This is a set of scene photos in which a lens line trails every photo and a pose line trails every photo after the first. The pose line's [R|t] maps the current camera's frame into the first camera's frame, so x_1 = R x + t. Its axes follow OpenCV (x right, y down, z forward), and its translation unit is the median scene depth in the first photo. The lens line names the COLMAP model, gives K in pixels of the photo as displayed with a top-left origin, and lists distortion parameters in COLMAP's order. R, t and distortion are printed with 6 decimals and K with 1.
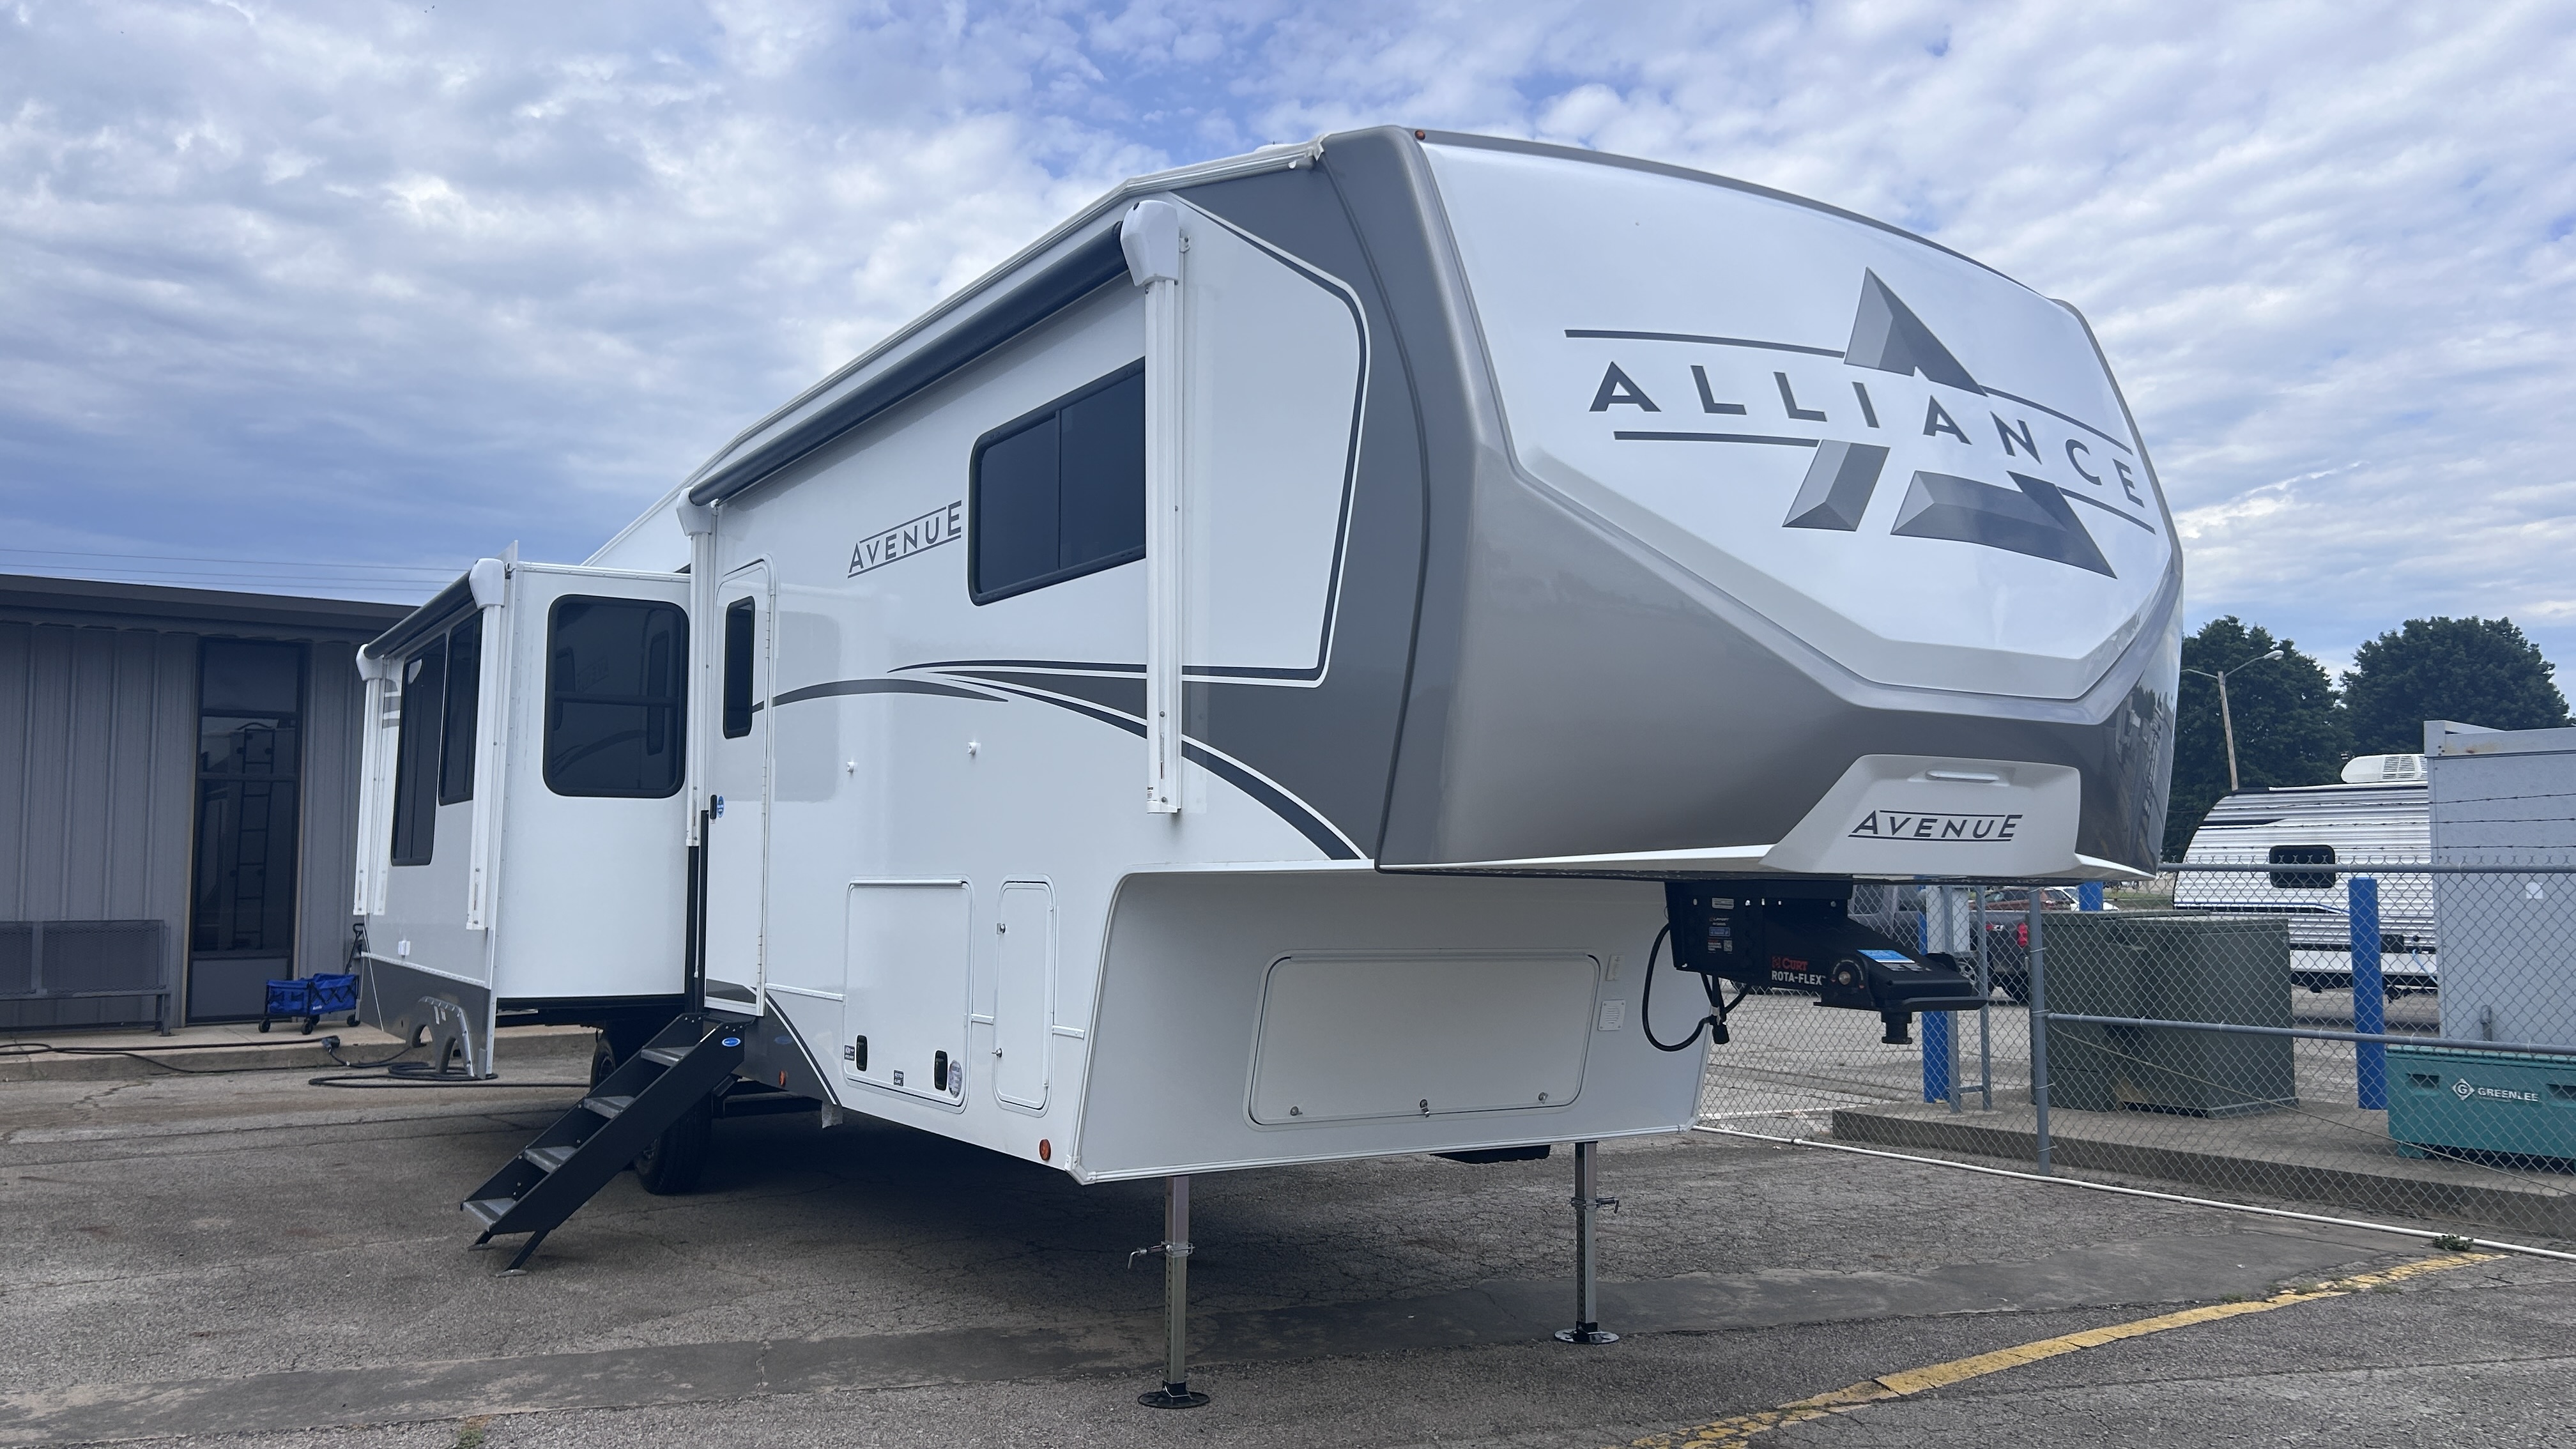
lens RADIAL K [[1924.4, 0, 1222.7], [0, 1924.4, 721.4], [0, 0, 1]] dist [0.071762, -0.060975]
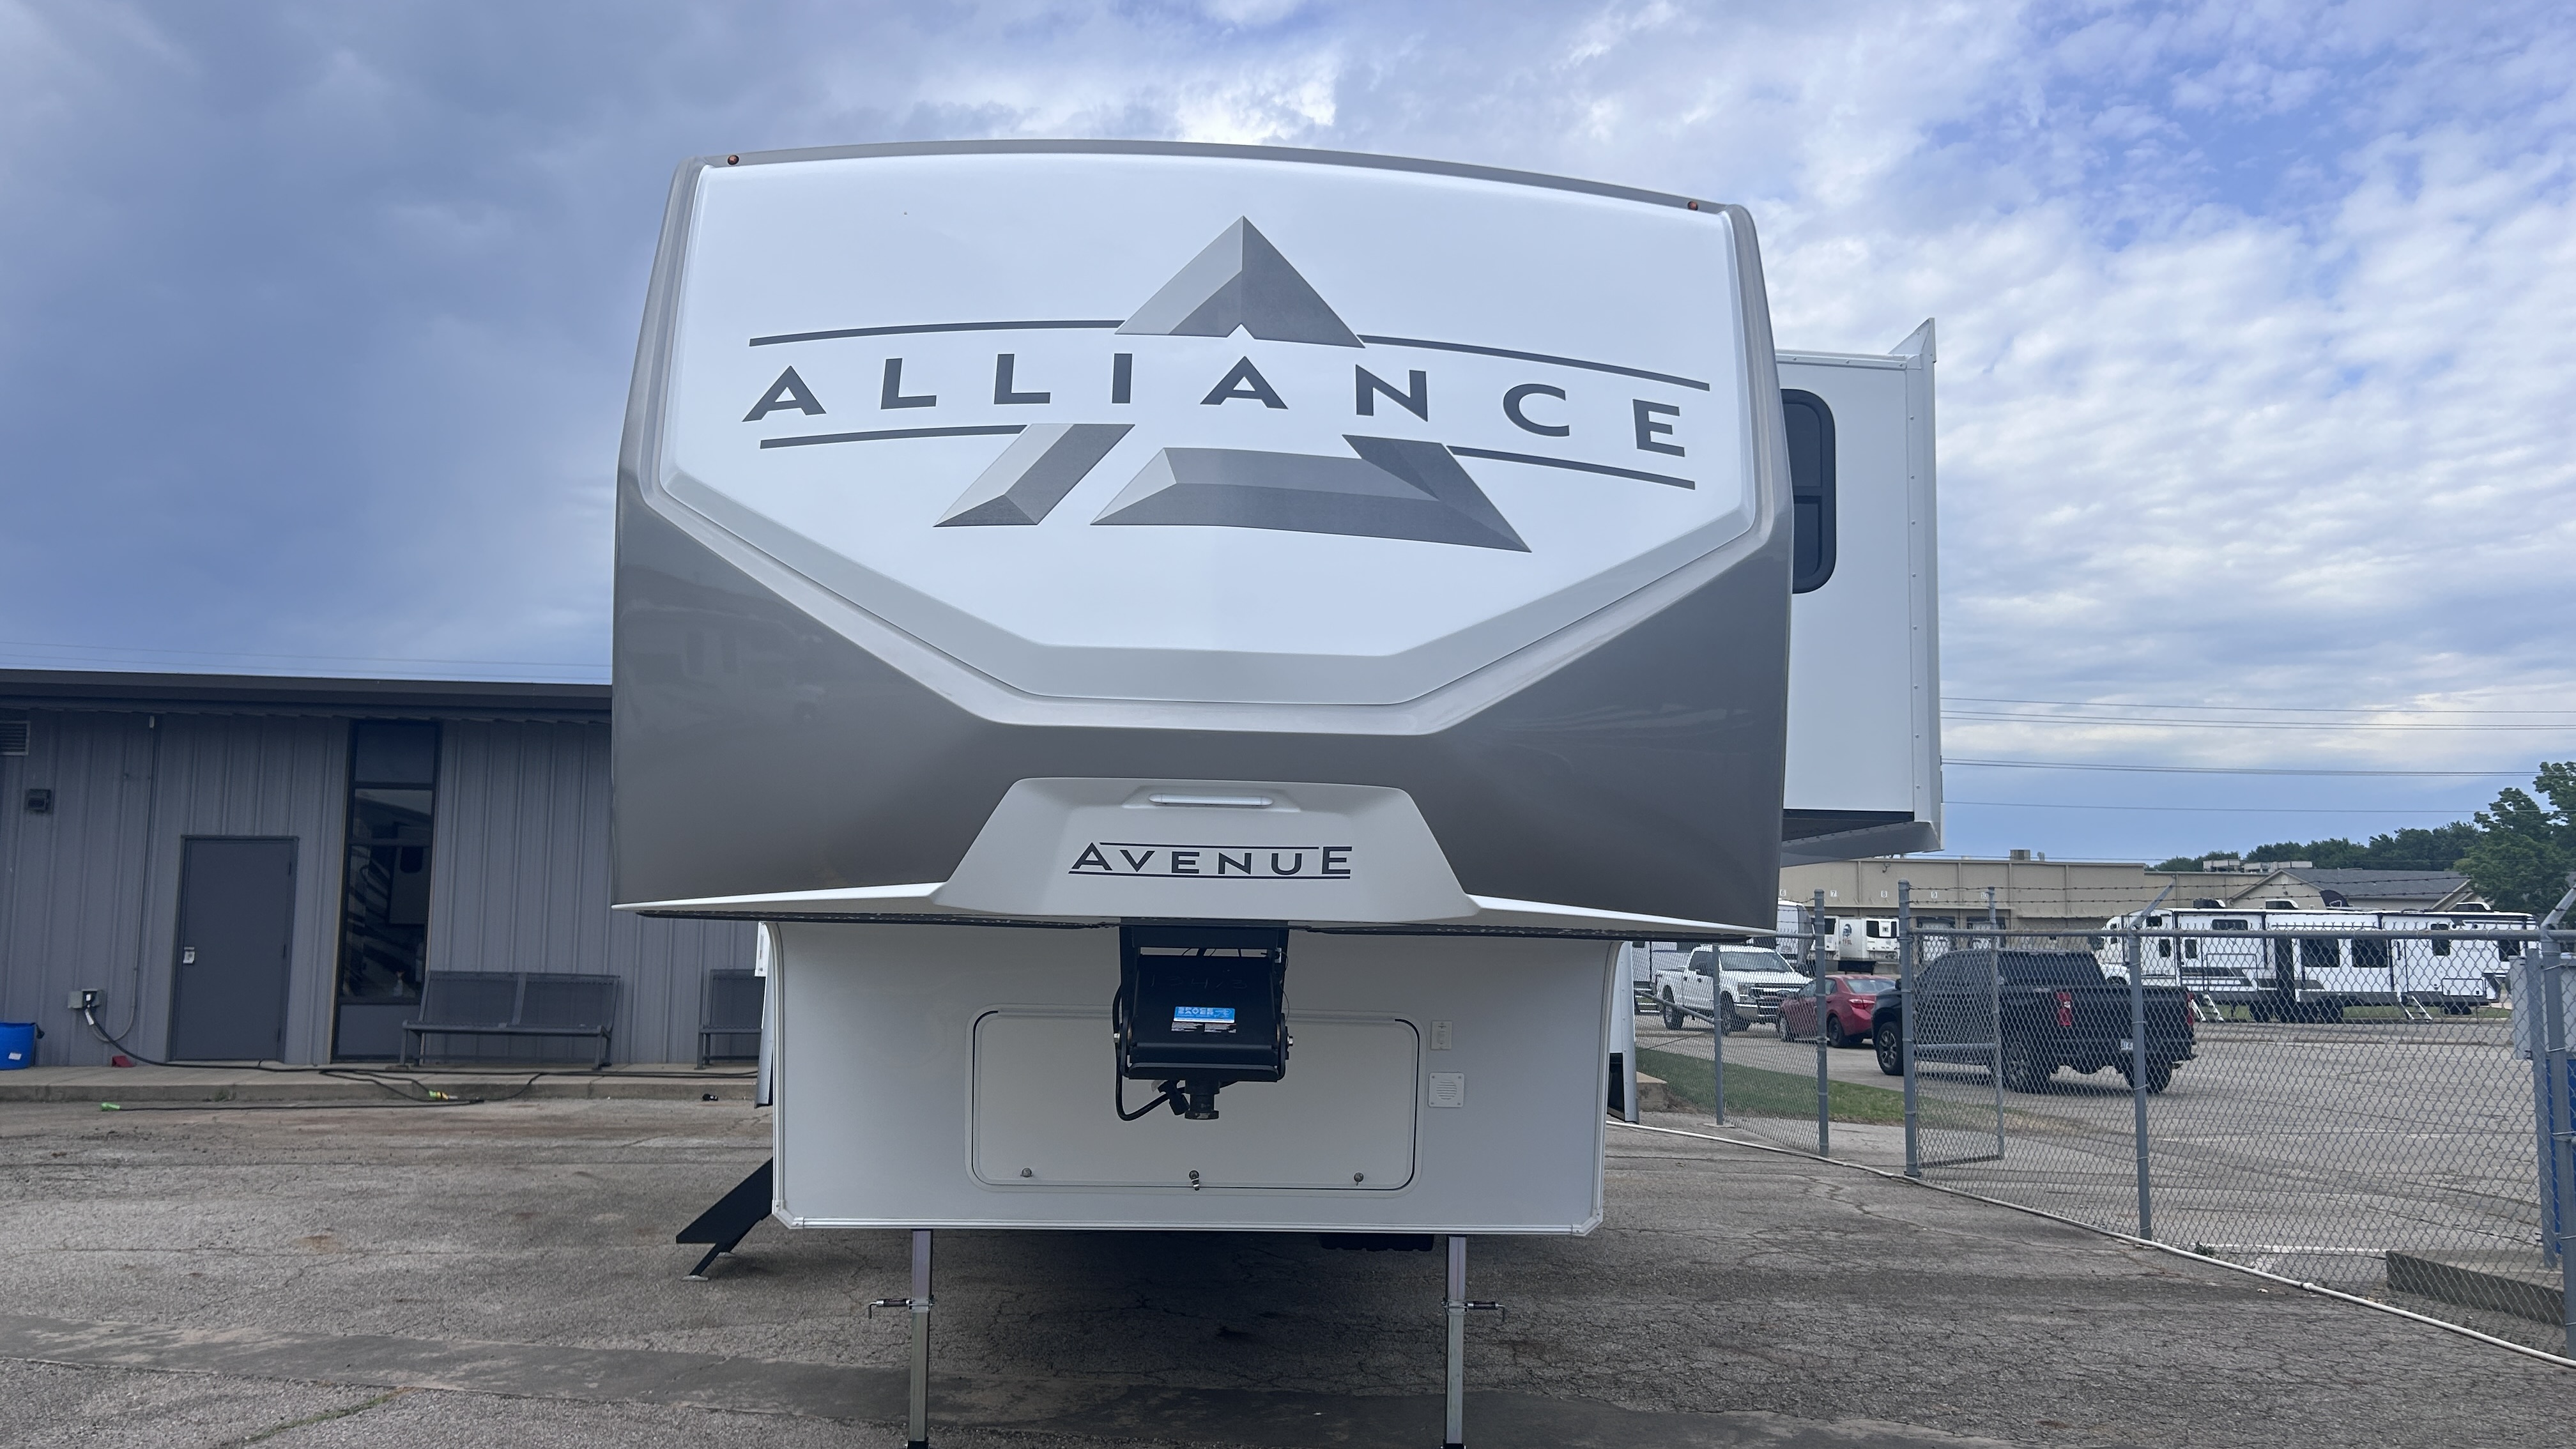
lens RADIAL K [[1924.4, 0, 1286.5], [0, 1924.4, 717.4], [0, 0, 1]] dist [0.071762, -0.060975]
pose [[0.882334, -0.042824, -0.468672, 0.771733], [0.025689, 0.998749, -0.042897, 0.027494], [0.469923, 0.025810, 0.882330, 0.265394]]
